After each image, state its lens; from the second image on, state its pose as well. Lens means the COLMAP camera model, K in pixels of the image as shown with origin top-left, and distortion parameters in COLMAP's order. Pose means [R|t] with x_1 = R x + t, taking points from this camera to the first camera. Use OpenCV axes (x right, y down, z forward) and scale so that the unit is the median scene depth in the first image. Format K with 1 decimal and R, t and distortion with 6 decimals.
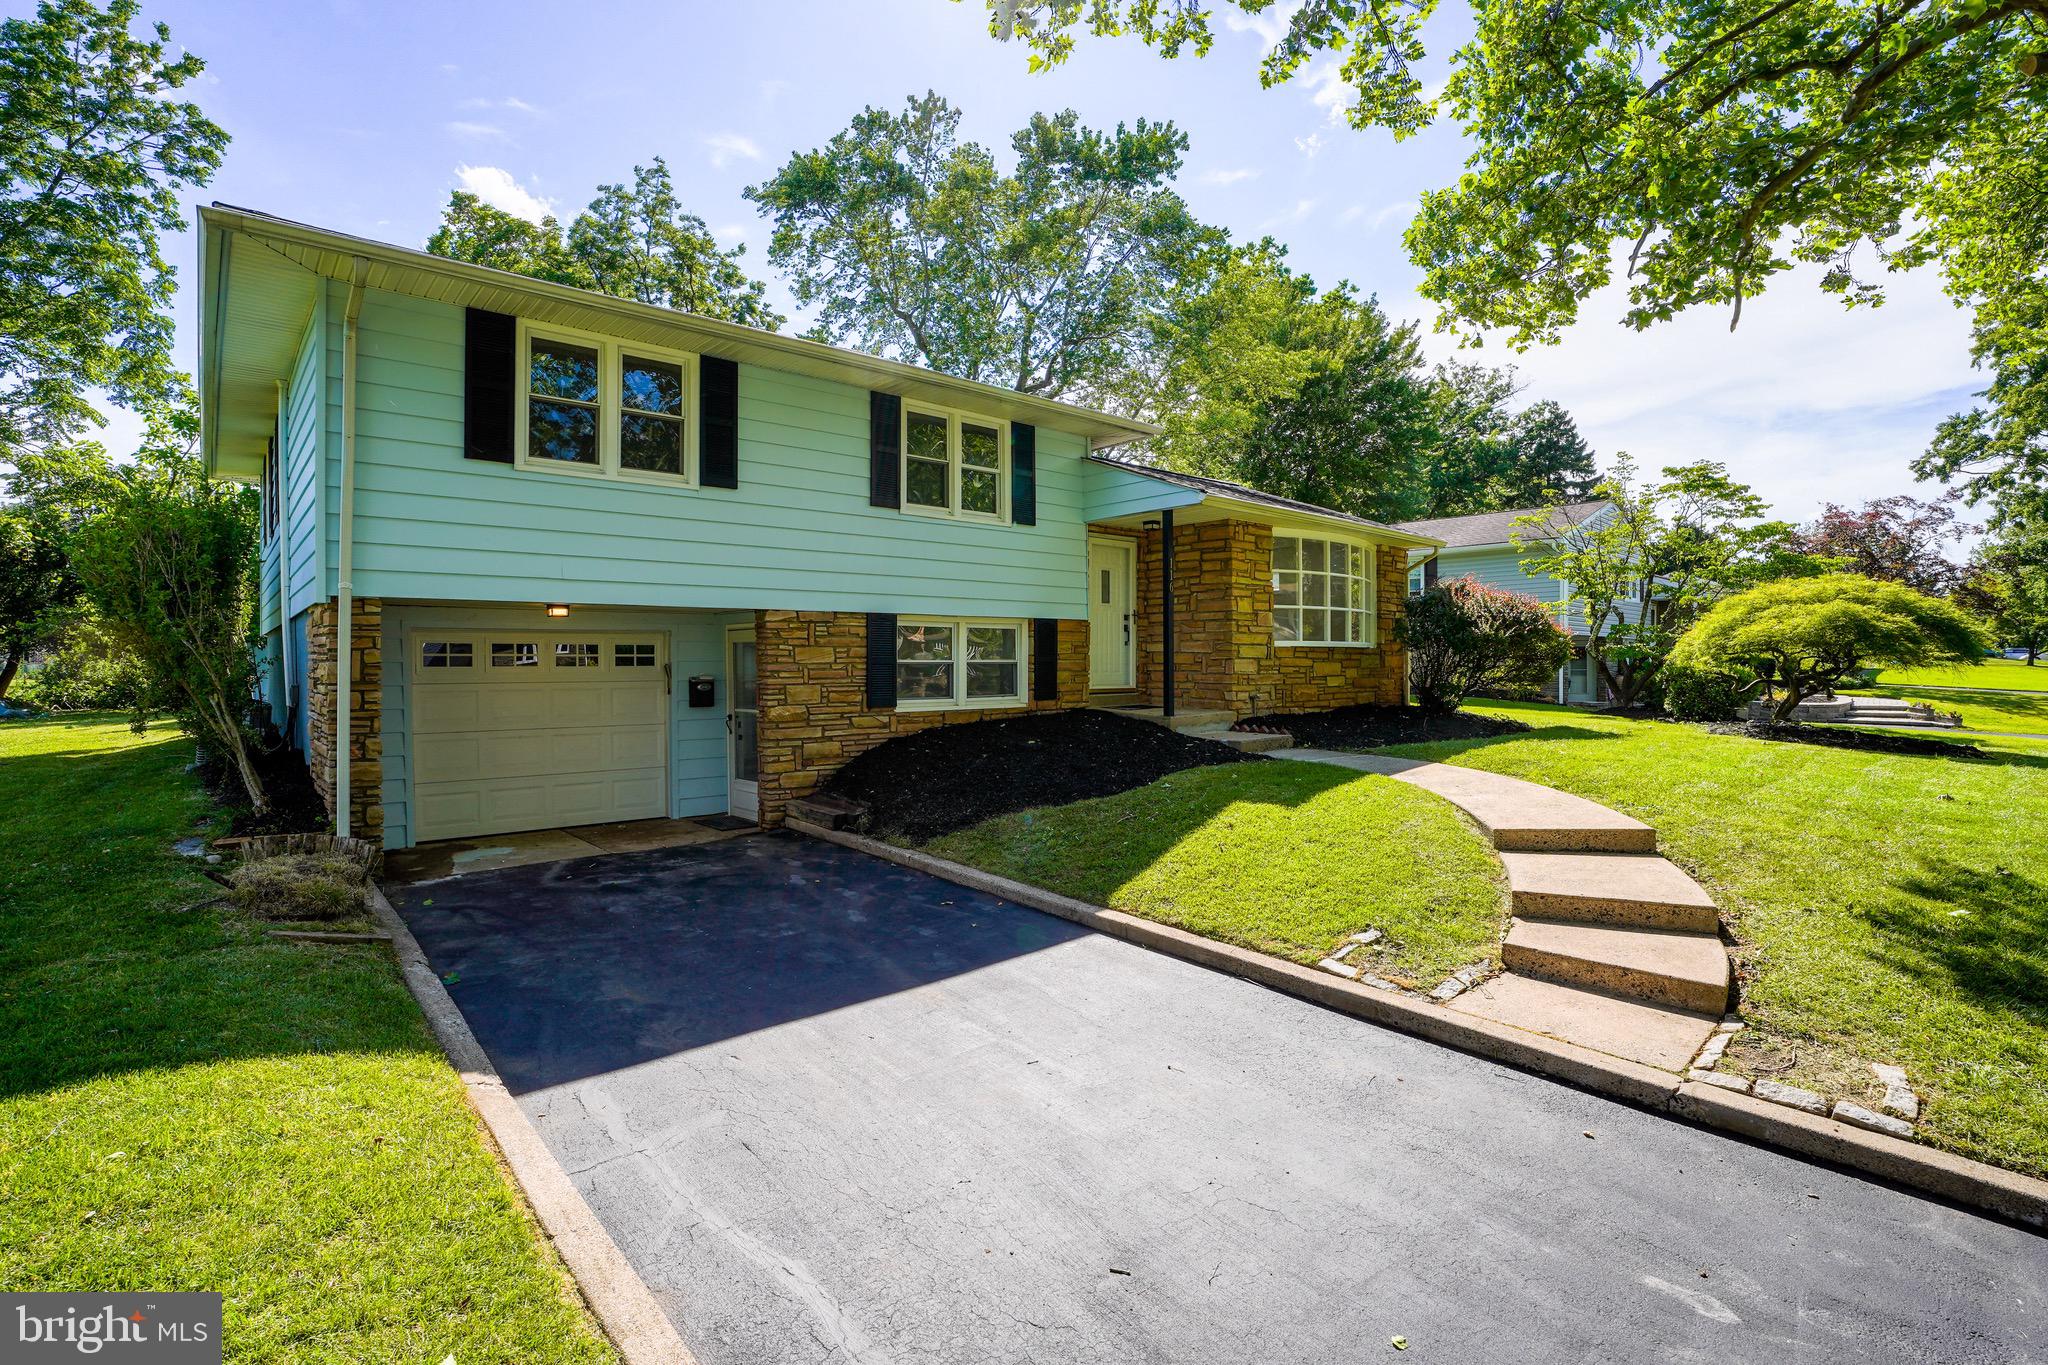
lens RADIAL K [[944.0, 0, 1013.0], [0, 944.0, 673.7], [0, 0, 1]] dist [-0.030576, -0.000180]
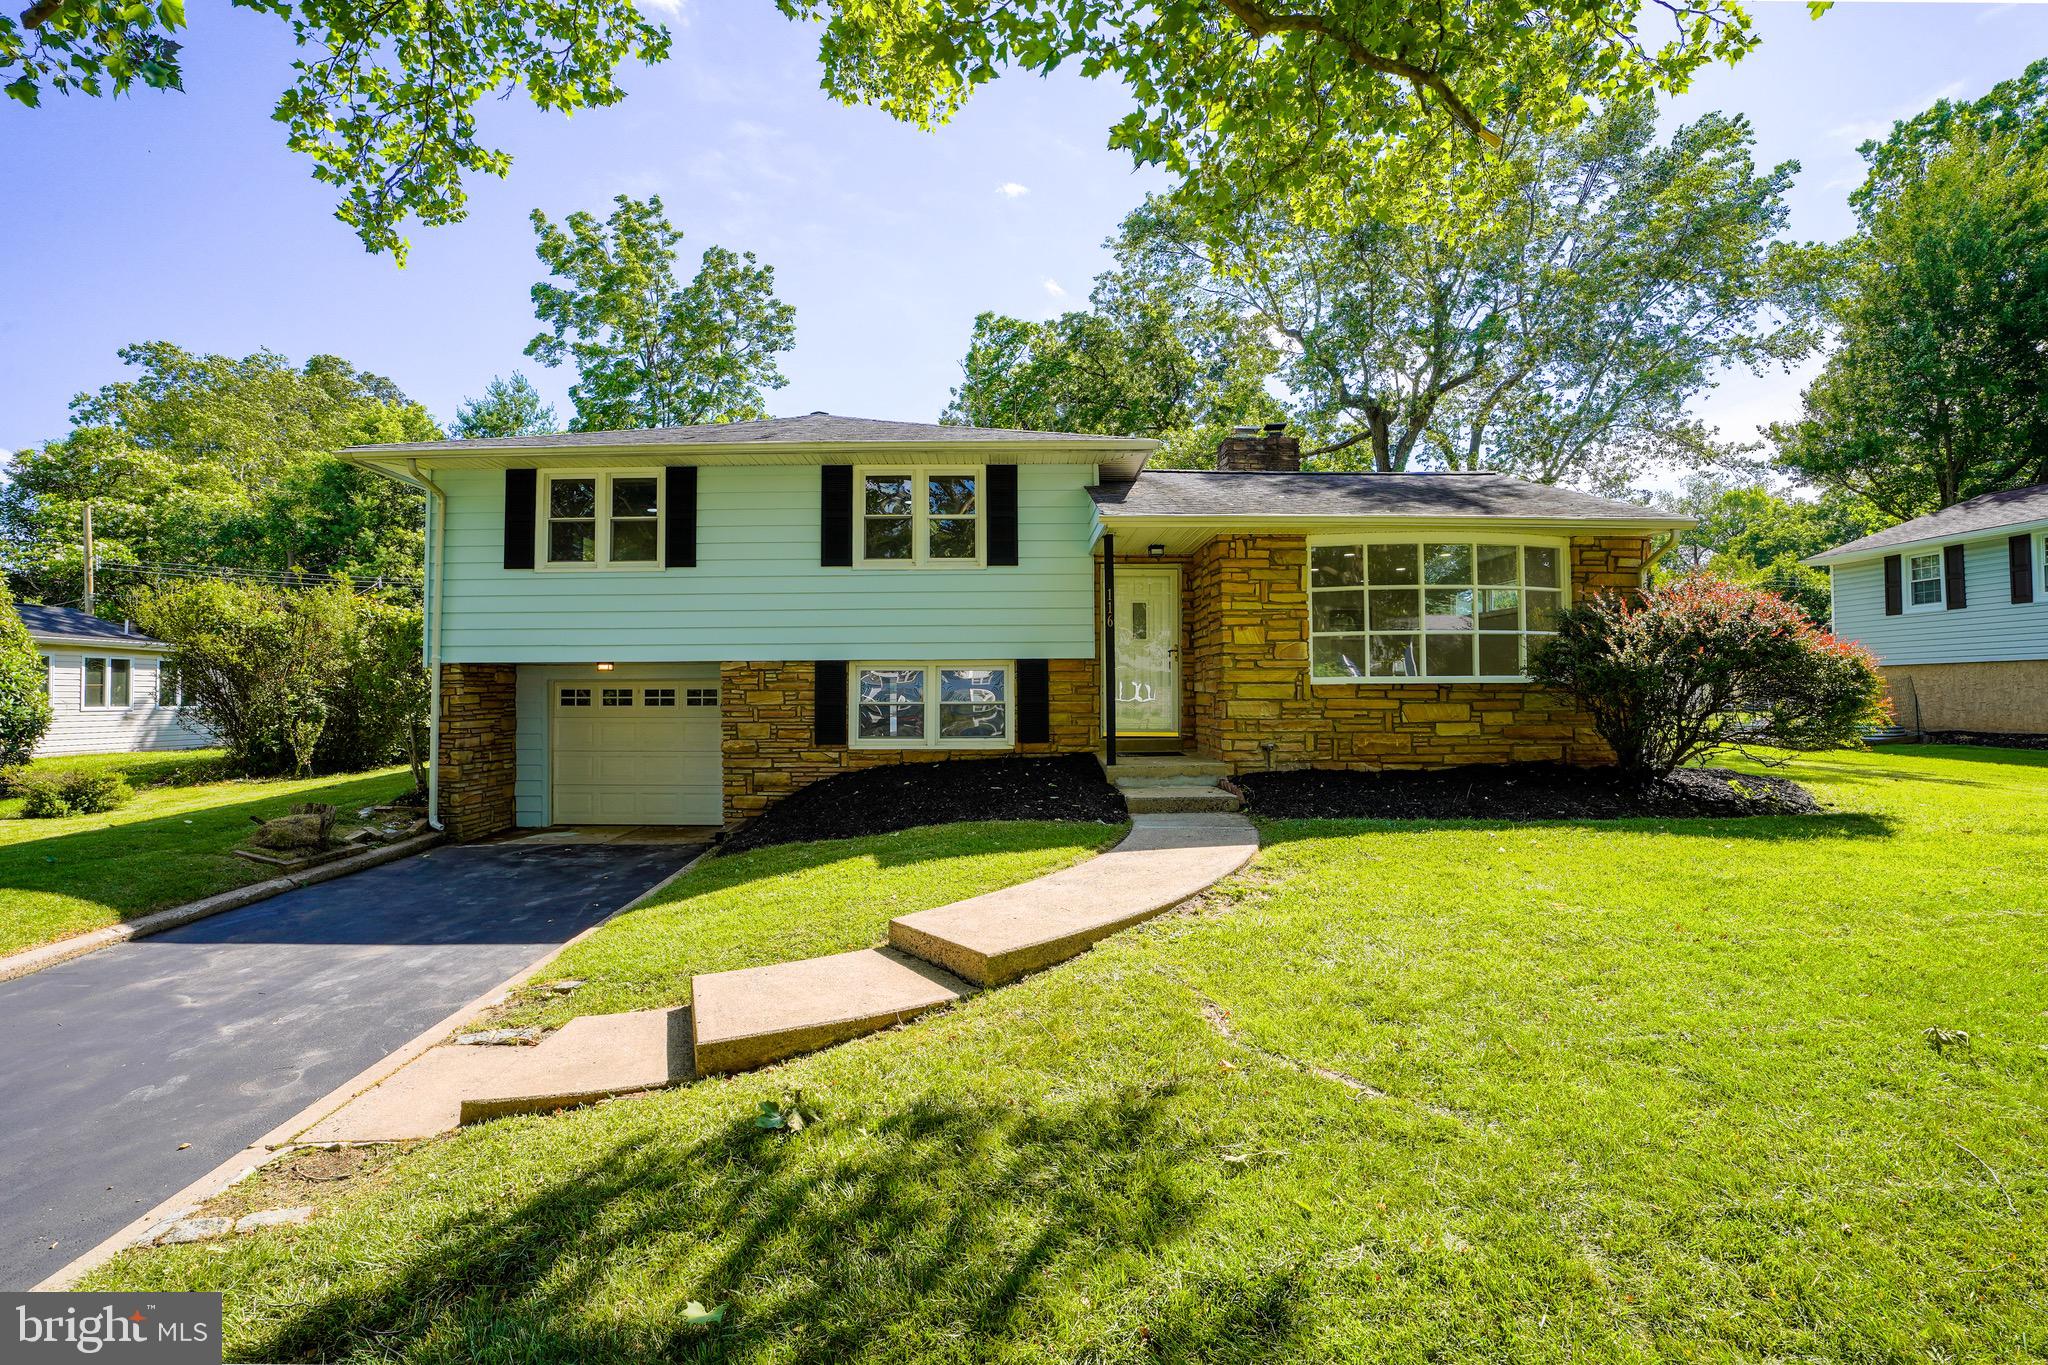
lens RADIAL K [[944.0, 0, 1008.0], [0, 944.0, 673.7], [0, 0, 1]] dist [-0.030576, -0.000180]
pose [[0.758670, -0.014523, -0.651314, 0.740320], [-0.006656, 0.999527, -0.030041, -0.015412], [0.651442, 0.027126, 0.758214, 0.281467]]
